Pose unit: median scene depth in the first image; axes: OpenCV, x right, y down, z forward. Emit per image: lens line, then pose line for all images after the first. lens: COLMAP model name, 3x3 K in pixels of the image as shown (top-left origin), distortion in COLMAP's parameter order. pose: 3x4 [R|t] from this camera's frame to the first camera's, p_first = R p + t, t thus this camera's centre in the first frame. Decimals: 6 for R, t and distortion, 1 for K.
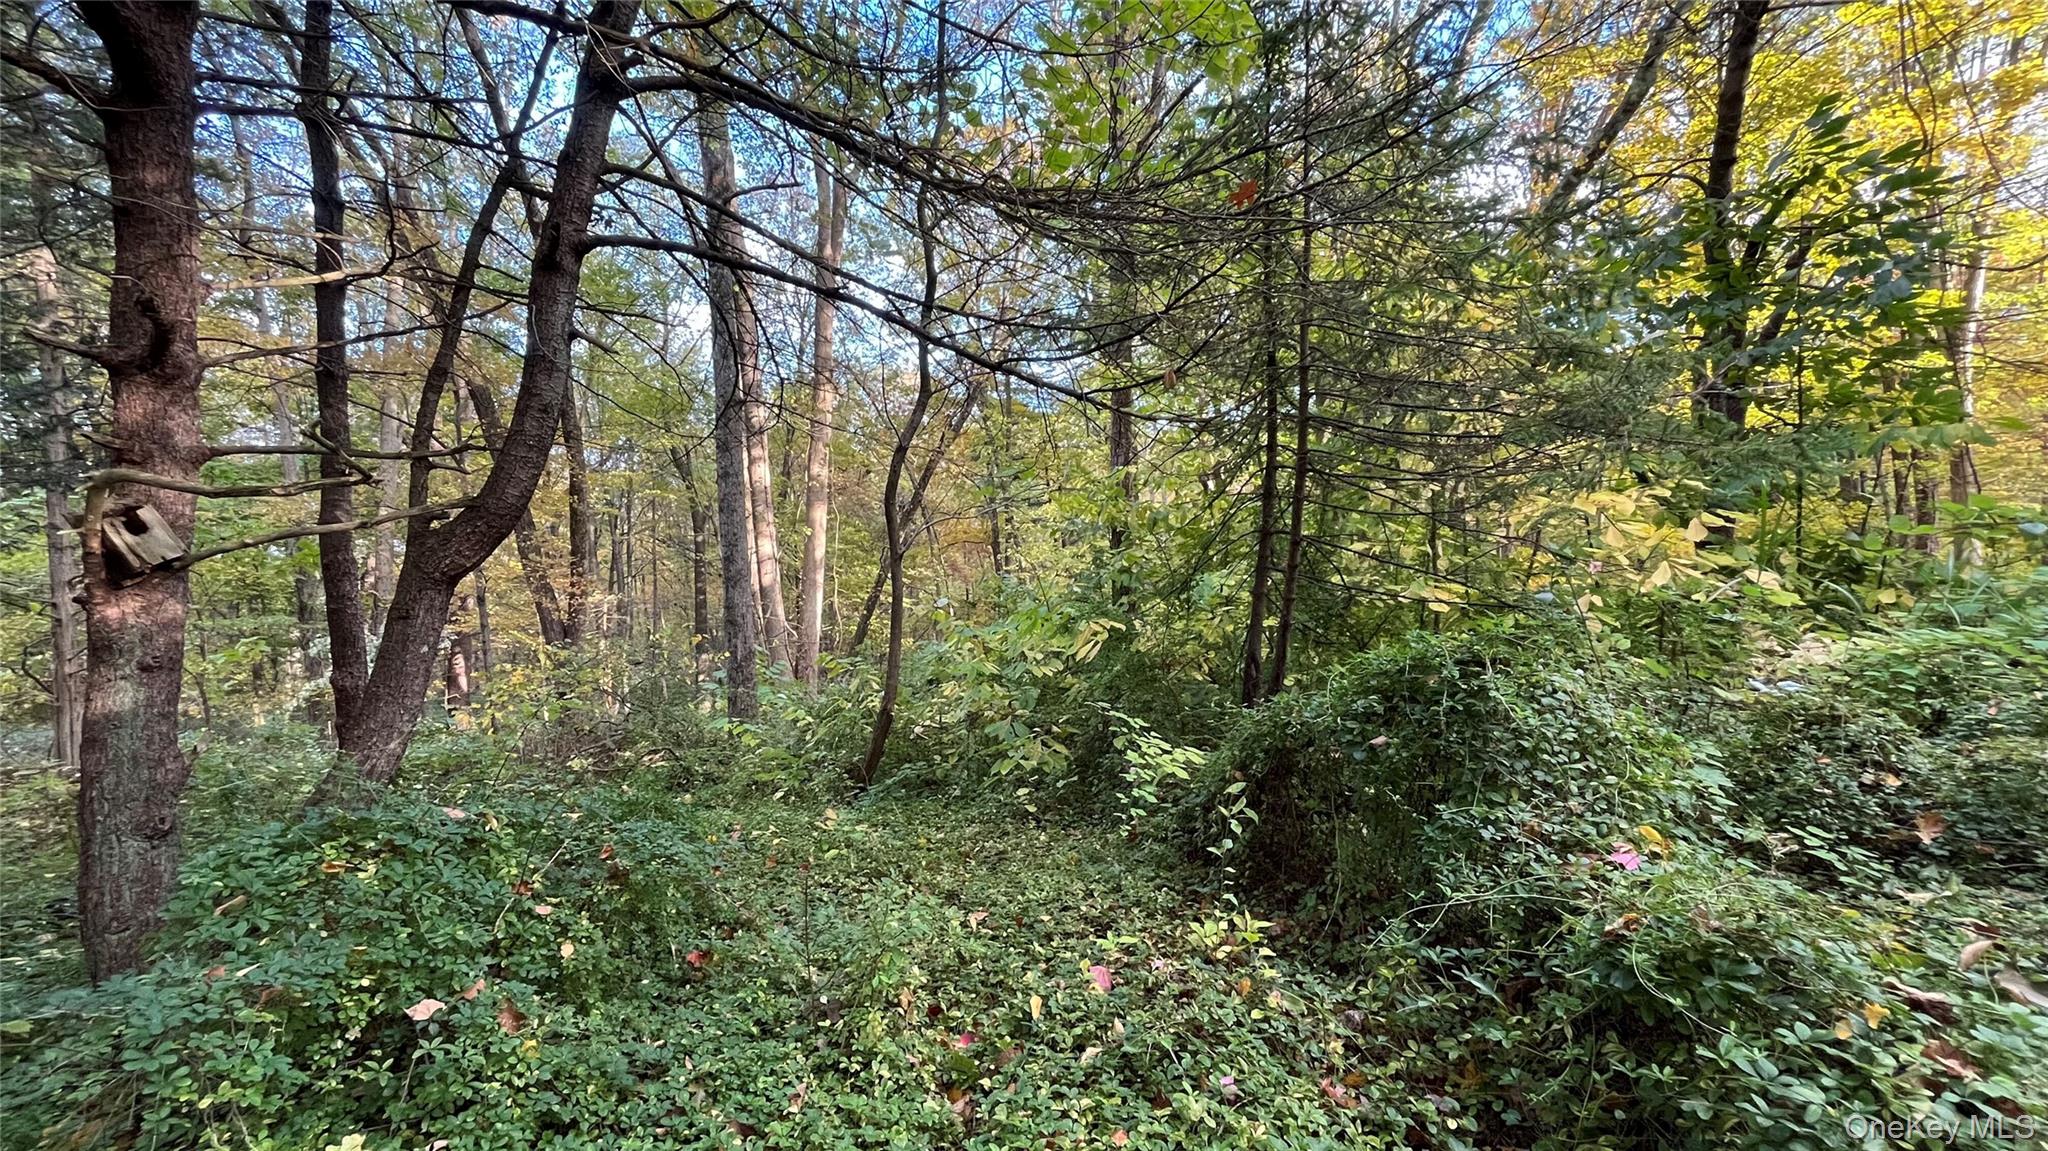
lens RADIAL K [[824.4, 0, 1017.7], [0, 824.4, 569.6], [0, 0, 1]] dist [-0.009545, 0.000076]
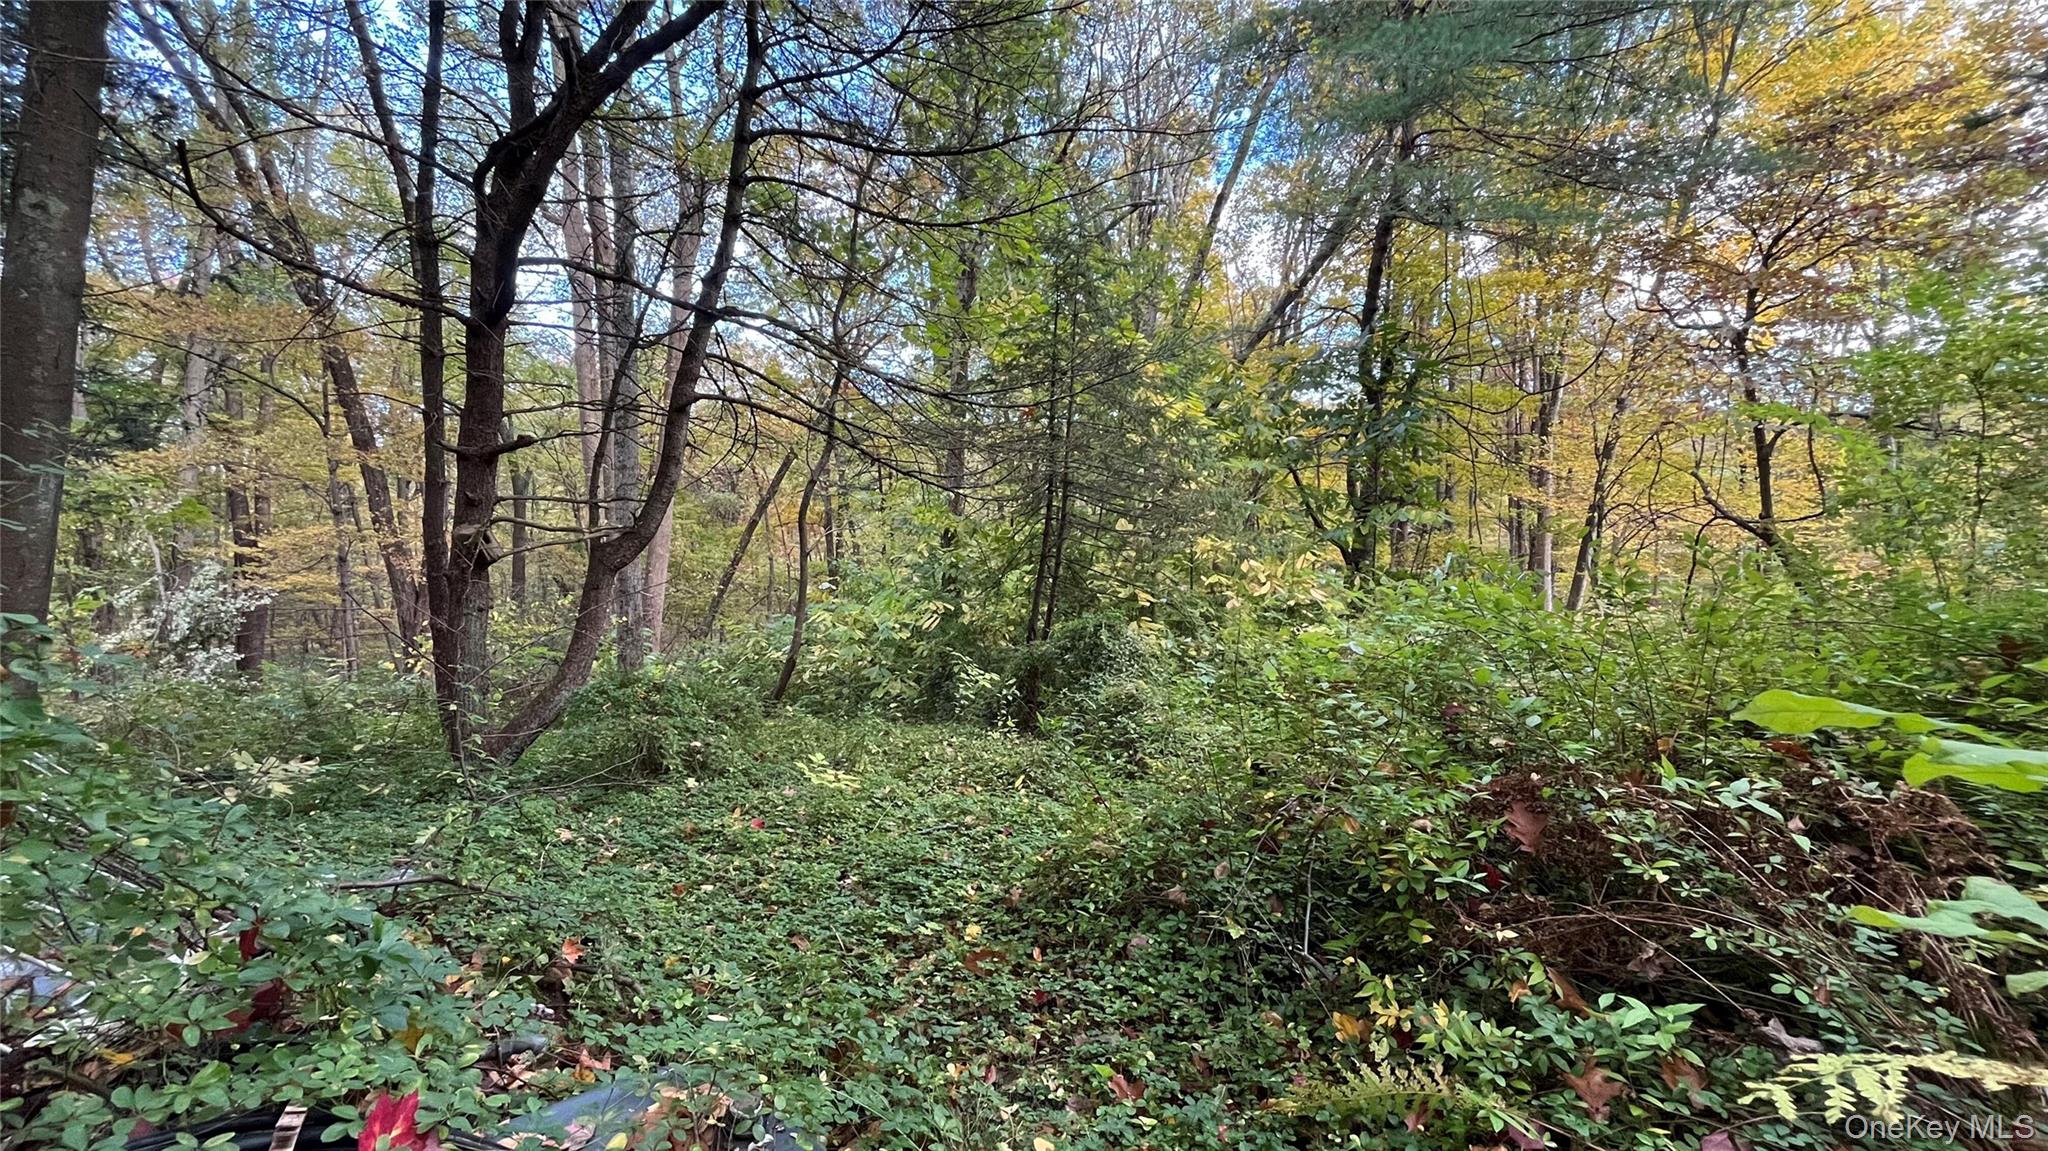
lens RADIAL K [[824.4, 0, 1017.7], [0, 824.4, 569.6], [0, 0, 1]] dist [-0.009545, 0.000076]
pose [[0.974501, 0.046054, 0.219605, -0.107788], [-0.050989, 0.998557, 0.016855, -0.036747], [-0.218511, -0.027623, 0.975443, -0.563653]]
